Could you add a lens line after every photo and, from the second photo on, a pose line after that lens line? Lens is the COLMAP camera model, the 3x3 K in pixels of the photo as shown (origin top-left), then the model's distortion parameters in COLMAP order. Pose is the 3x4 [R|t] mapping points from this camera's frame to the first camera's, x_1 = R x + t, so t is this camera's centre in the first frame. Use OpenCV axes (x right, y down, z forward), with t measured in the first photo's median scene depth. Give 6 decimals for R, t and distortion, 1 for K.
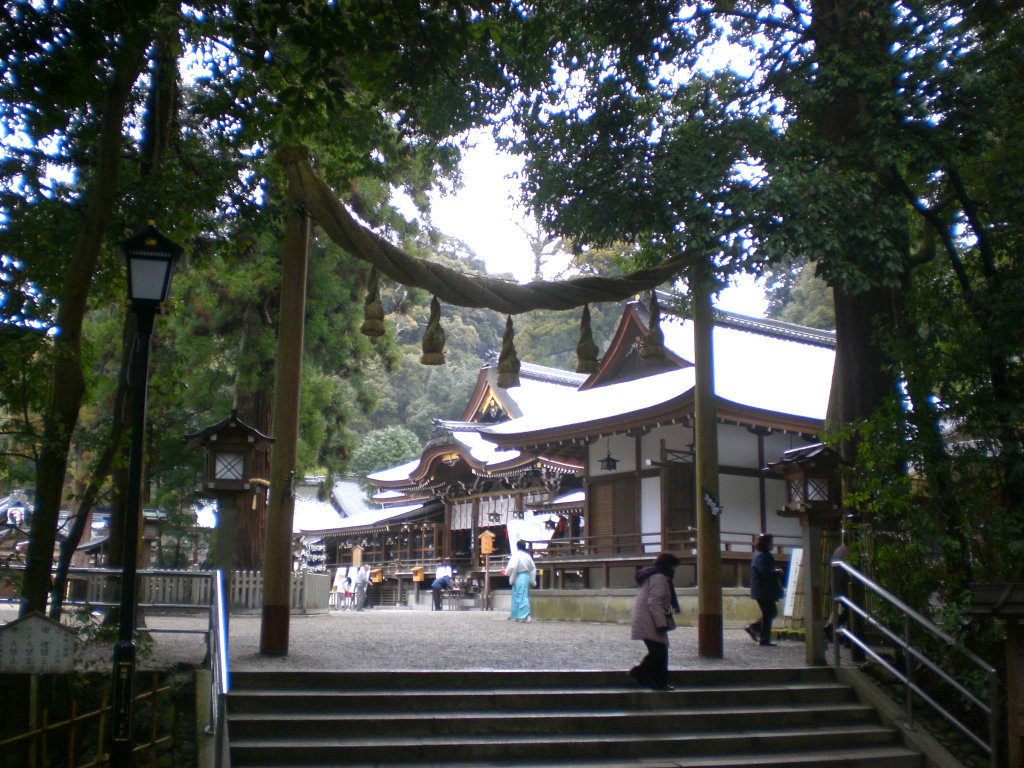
lens RADIAL K [[1174.0, 0, 512.0], [0, 1174.0, 384.0], [0, 0, 1]] dist [0.013761, -0.350819]
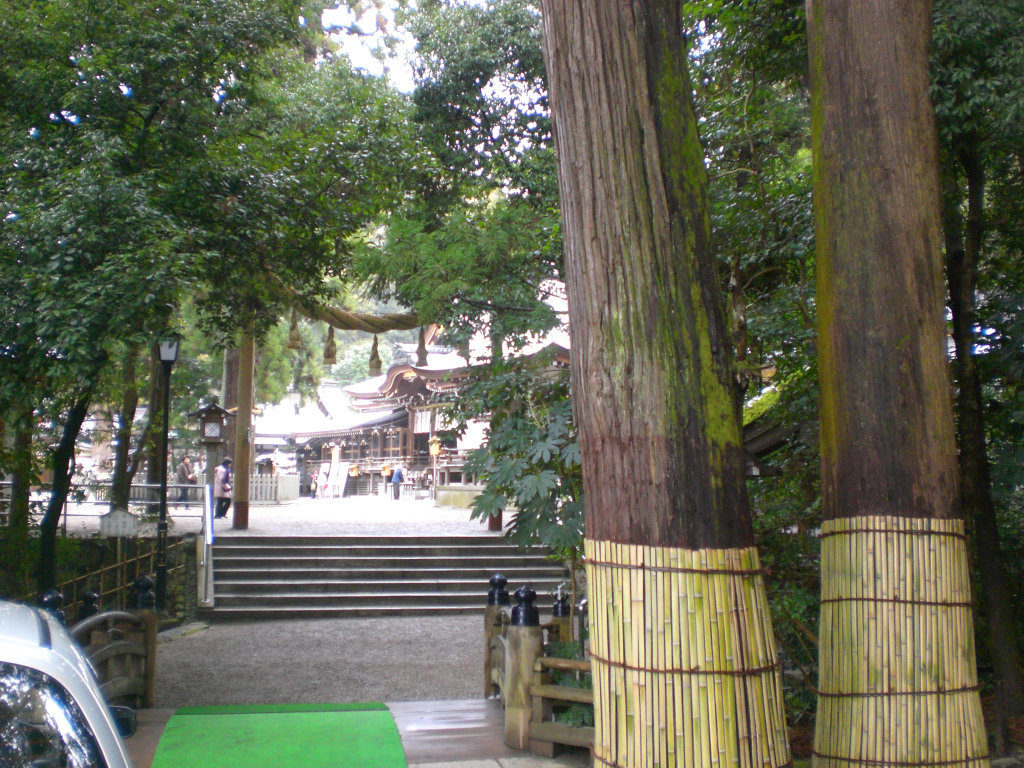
lens RADIAL K [[1174.0, 0, 512.0], [0, 1174.0, 384.0], [0, 0, 1]] dist [0.013761, -0.350819]
pose [[0.999982, -0.002223, -0.005565, 0.061088], [0.002743, 0.995447, 0.095279, -0.044045], [0.005328, -0.095292, 0.995435, -0.210575]]
